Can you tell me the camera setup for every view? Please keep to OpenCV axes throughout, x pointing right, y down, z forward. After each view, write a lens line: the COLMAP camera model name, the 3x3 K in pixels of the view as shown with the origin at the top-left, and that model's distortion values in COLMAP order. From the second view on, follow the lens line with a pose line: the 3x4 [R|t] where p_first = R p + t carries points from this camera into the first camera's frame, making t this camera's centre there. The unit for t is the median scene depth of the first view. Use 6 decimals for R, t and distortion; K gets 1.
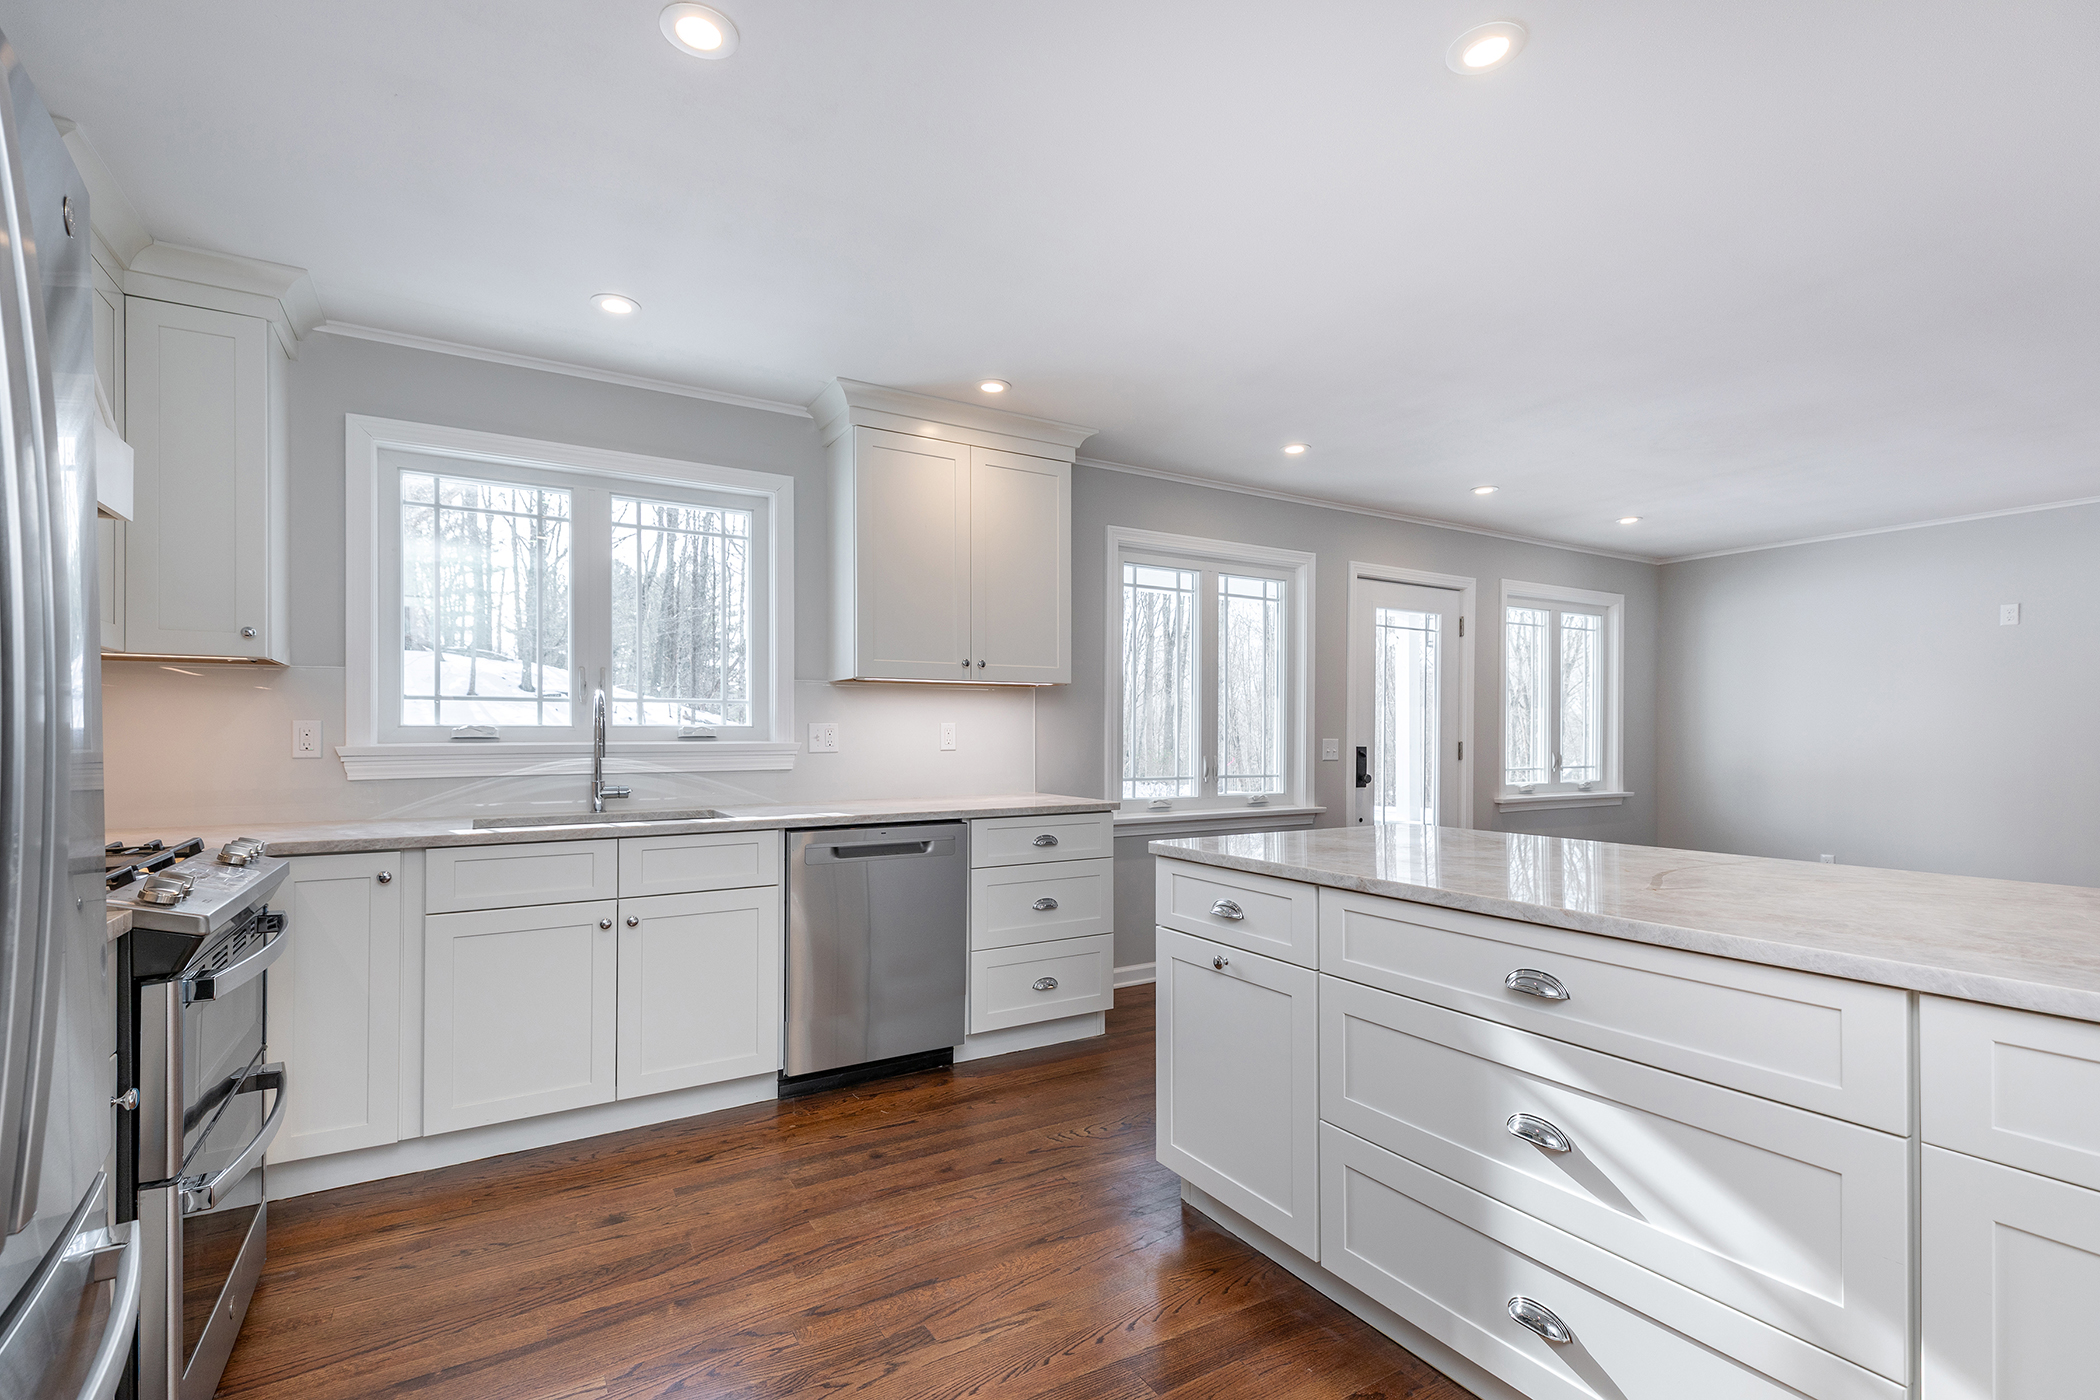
lens RADIAL K [[938.6, 0, 1048.7], [0, 938.6, 694.3], [0, 0, 1]] dist [-0.000337, -0.000249]
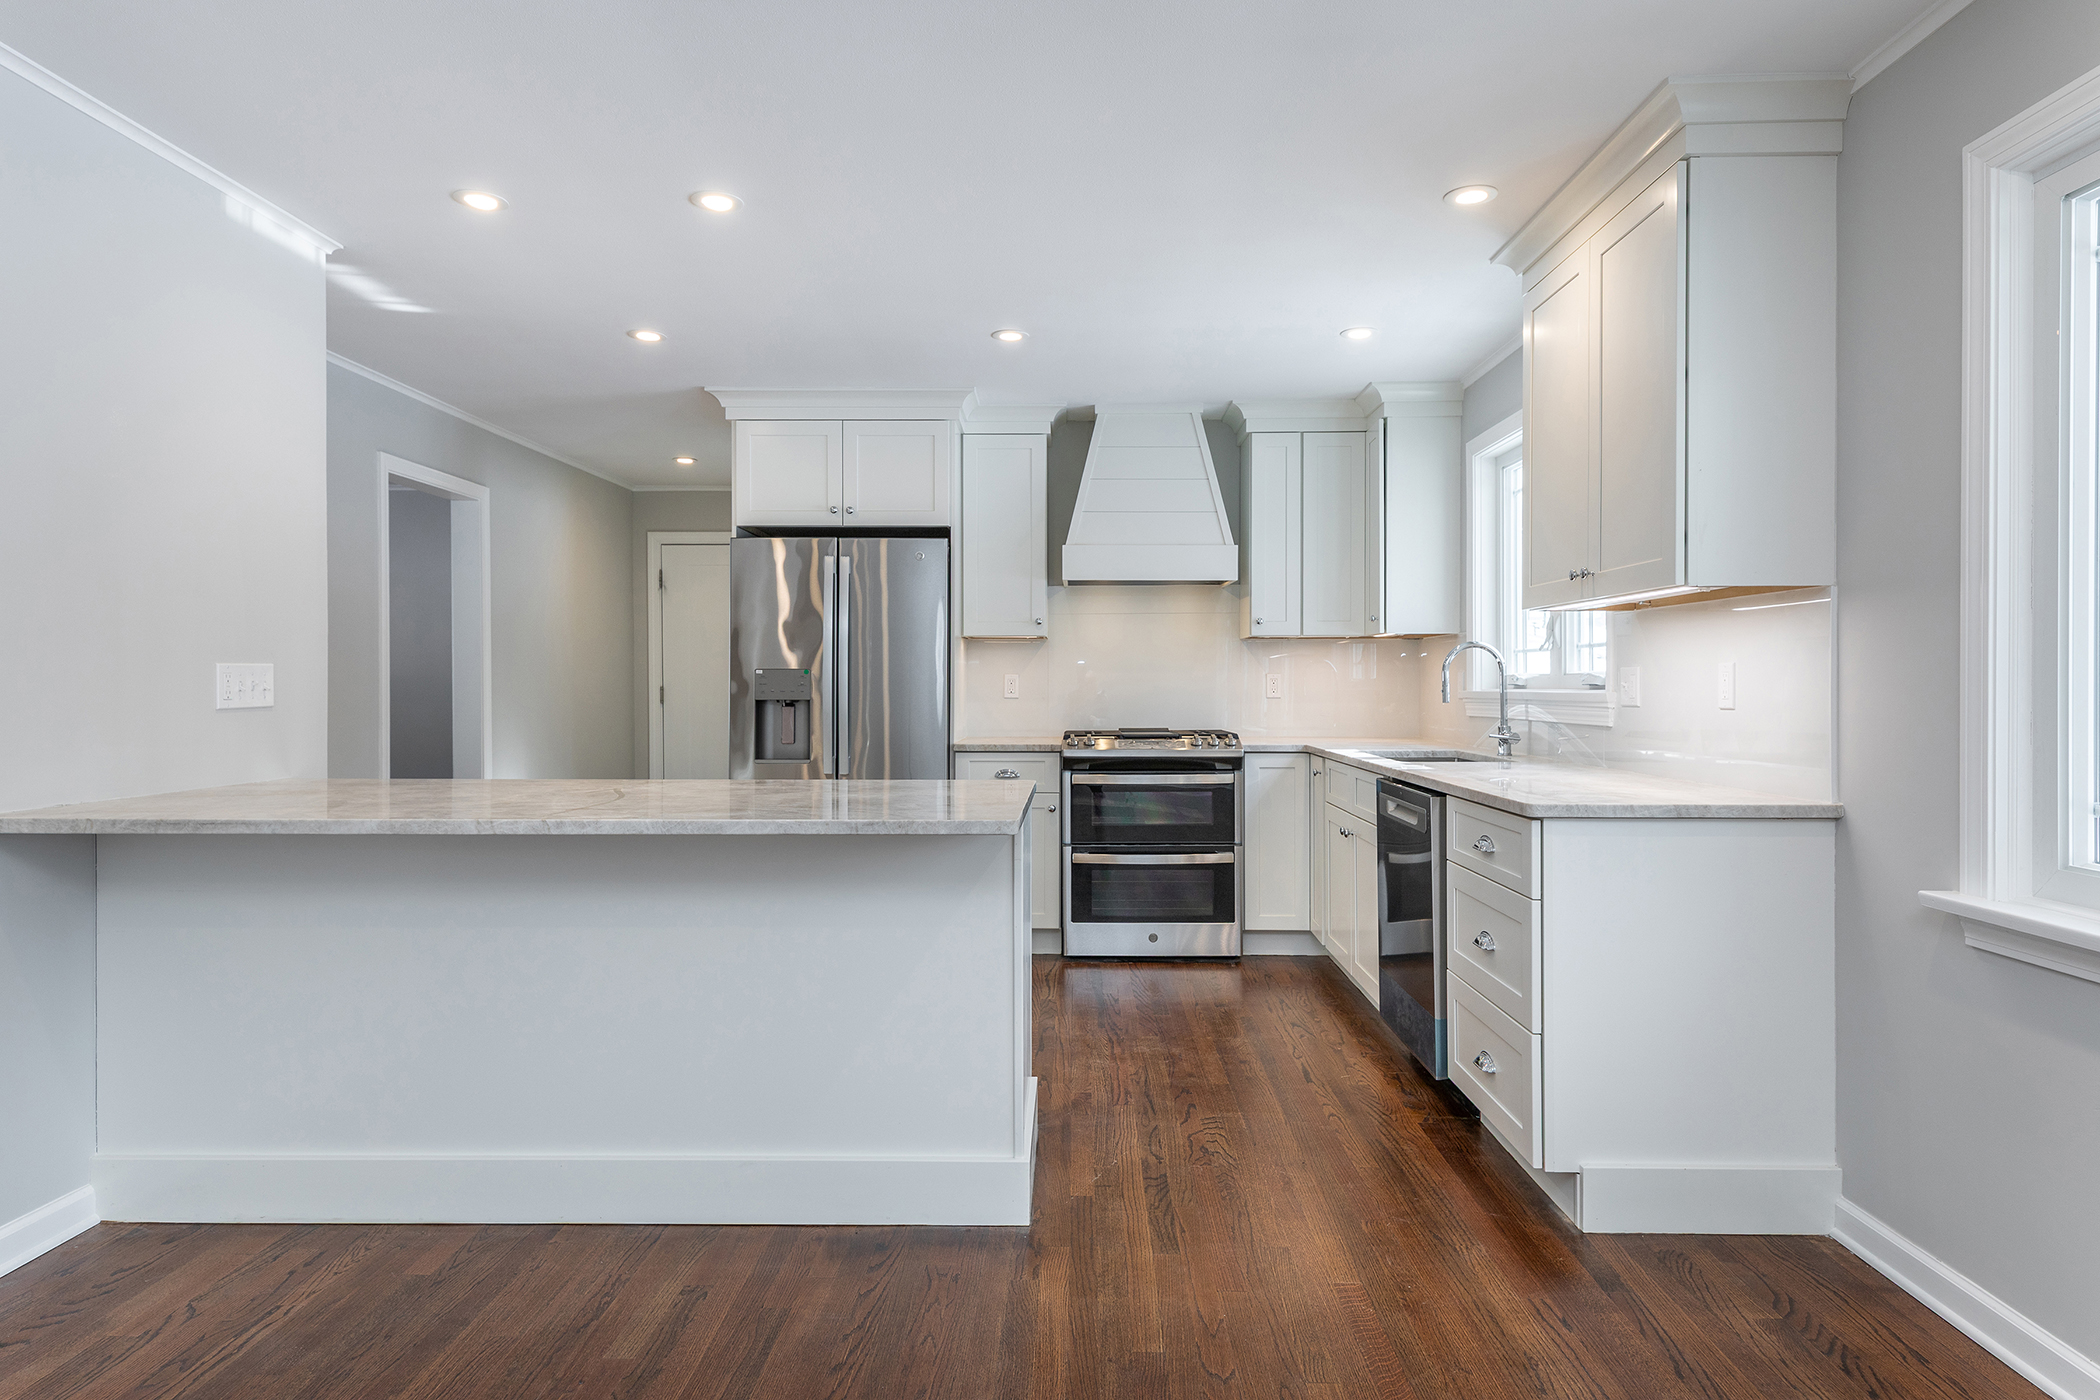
lens RADIAL K [[1230.8, 0, 1055.2], [0, 1230.8, 692.4], [0, 0, 1]] dist [0.019773, -0.002983]
pose [[-0.530260, 0.005068, -0.847820, 0.950316], [0.031664, 0.999403, -0.013829, 0.058157], [0.847244, -0.034178, -0.530104, 1.305545]]
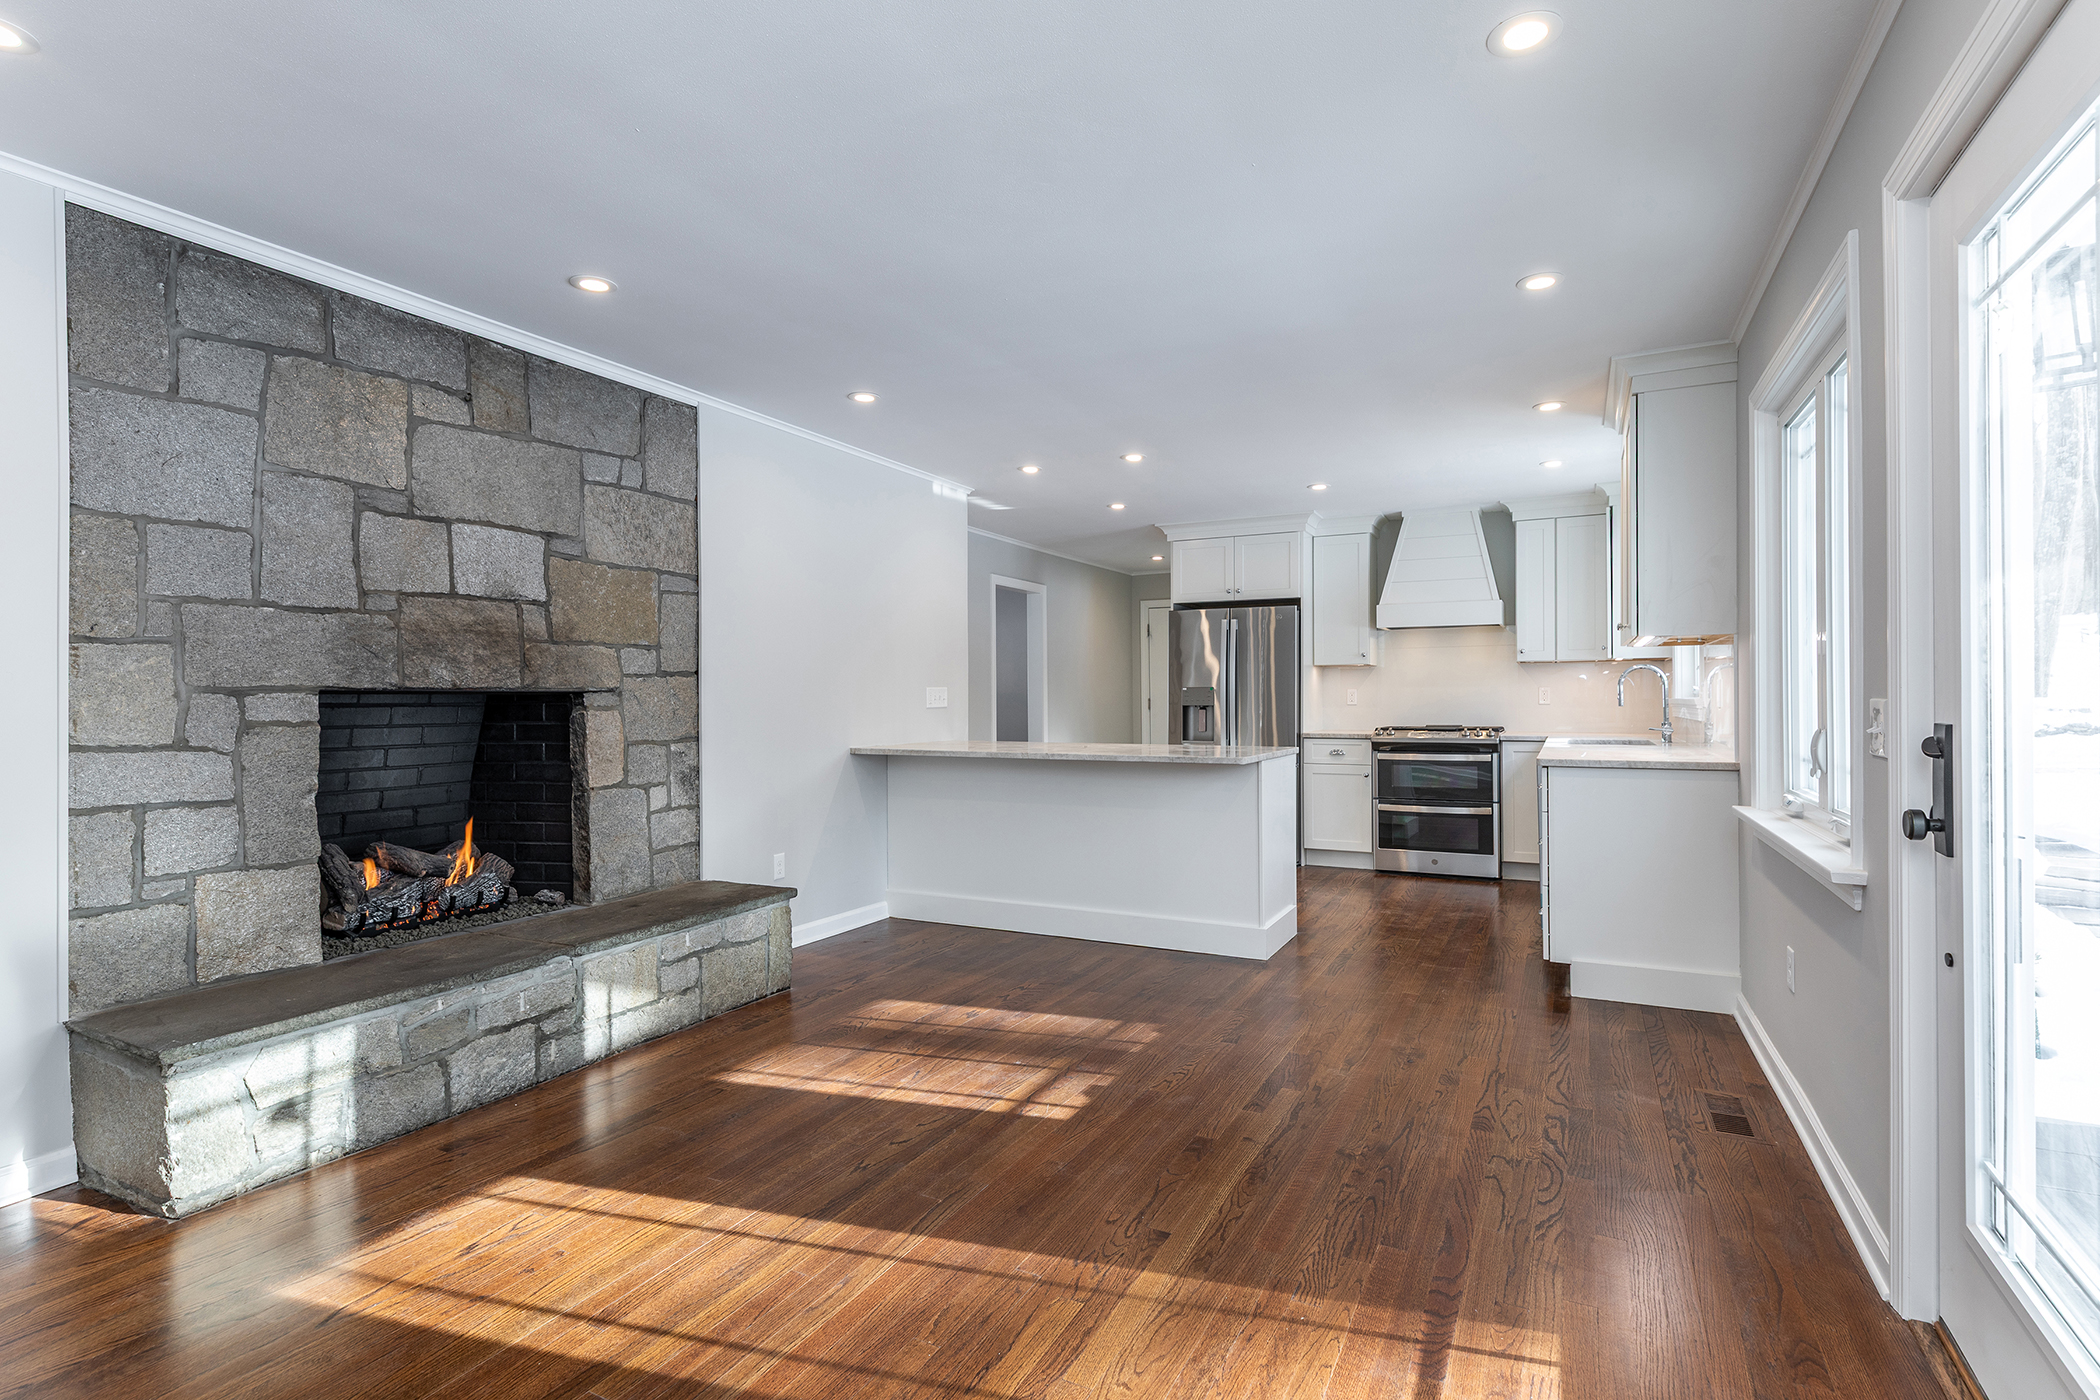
lens RADIAL K [[1038.3, 0, 1048.8], [0, 1038.3, 700.5], [0, 0, 1]] dist [0.000299, 0.000015]
pose [[-0.847076, 0.002350, -0.531467, 1.164247], [0.022706, 0.999237, -0.031771, 0.078720], [0.530987, -0.038980, -0.846483, 1.710390]]
